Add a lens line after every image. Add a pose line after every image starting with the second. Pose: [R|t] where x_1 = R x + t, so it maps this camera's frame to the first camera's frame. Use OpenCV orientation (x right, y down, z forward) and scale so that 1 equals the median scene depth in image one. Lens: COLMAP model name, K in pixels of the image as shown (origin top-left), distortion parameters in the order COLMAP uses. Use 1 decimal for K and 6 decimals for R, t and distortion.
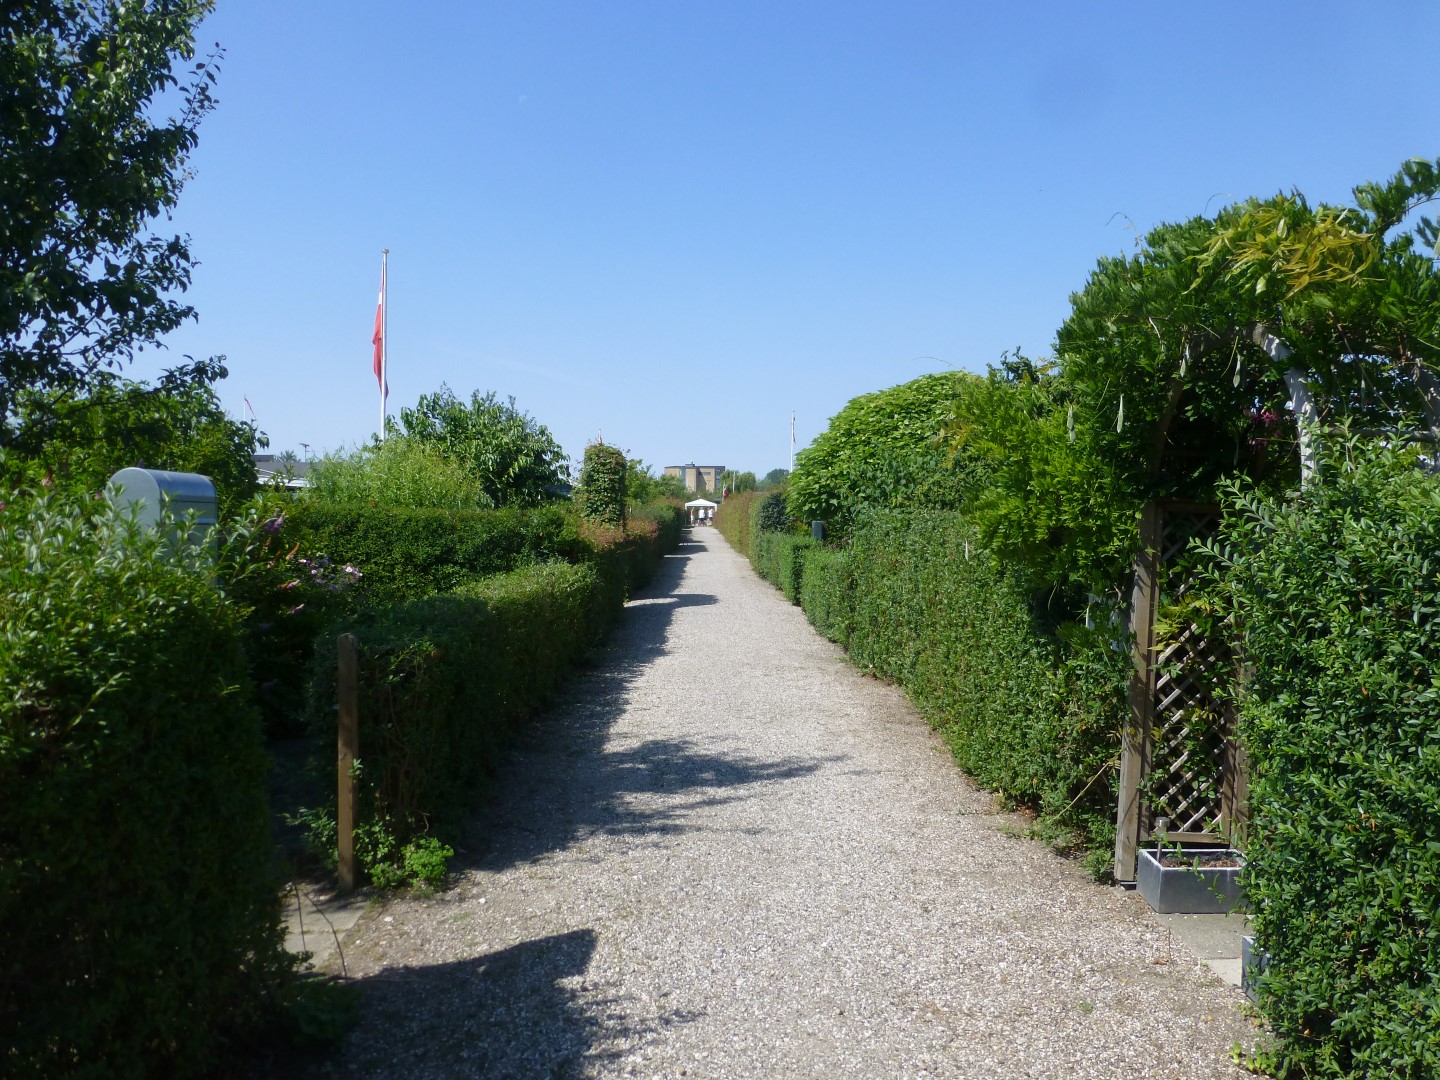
lens RADIAL K [[1068.2, 0, 720.0], [0, 1068.2, 539.7], [0, 0, 1]] dist [0.004710, 0.004701]
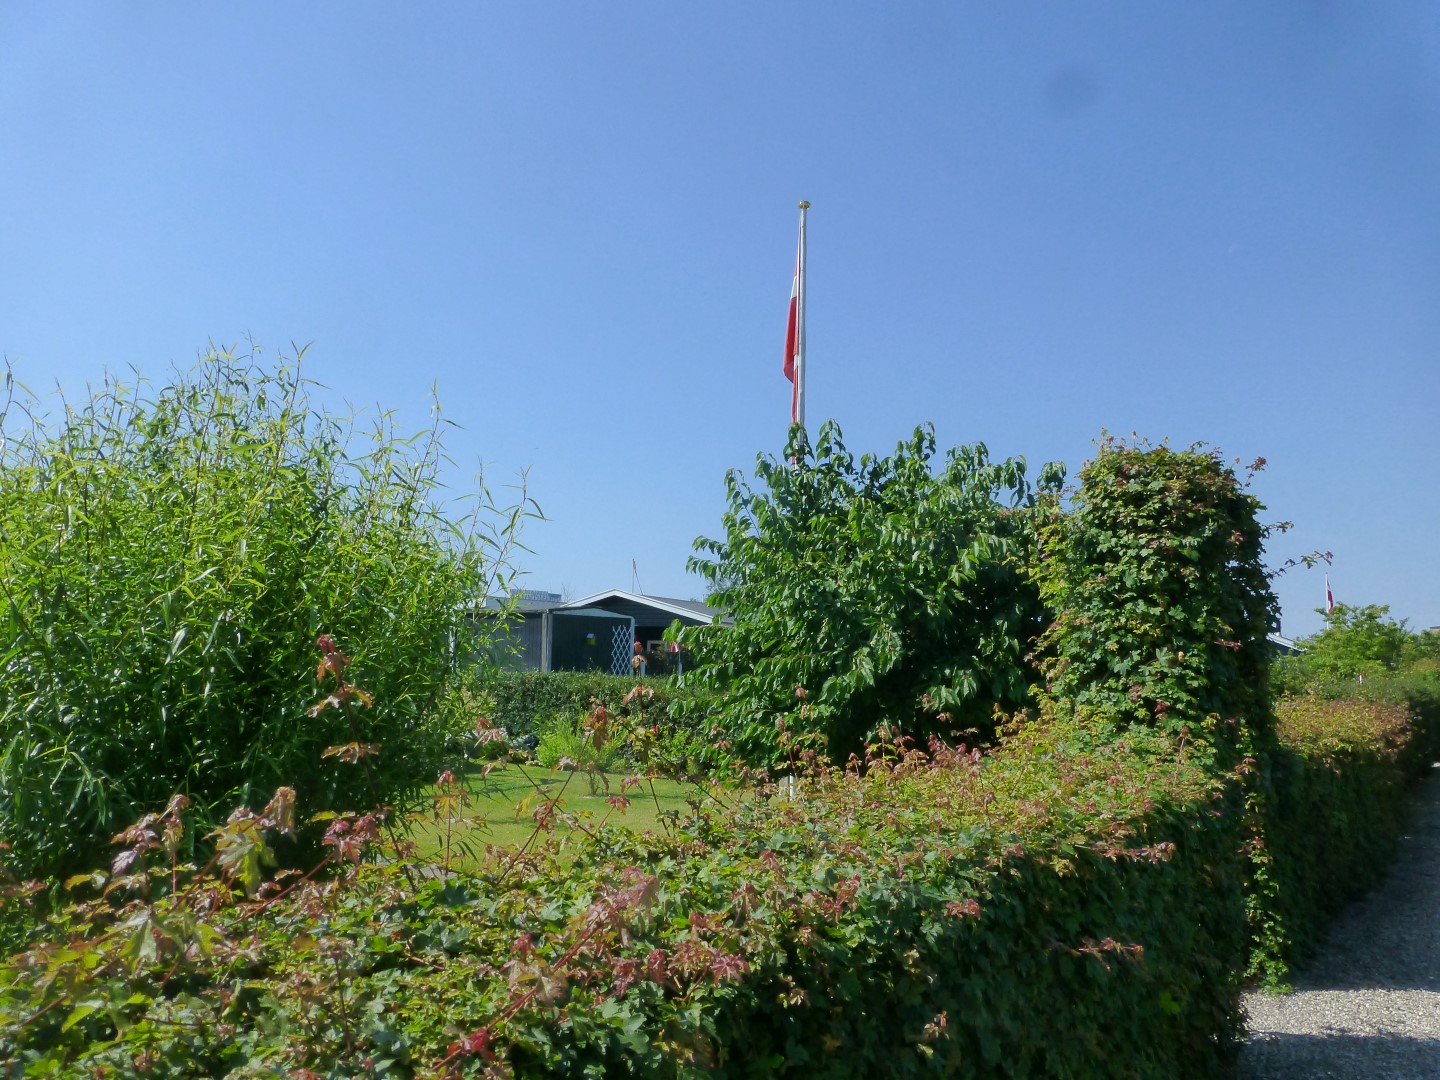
lens RADIAL K [[1068.2, 0, 721.8], [0, 1068.2, 538.8], [0, 0, 1]] dist [0.004710, 0.004701]
pose [[0.806047, -0.060387, -0.588763, -0.036601], [-0.029568, 0.989430, -0.141963, -0.019854], [0.591113, 0.131837, 0.795741, 0.731502]]
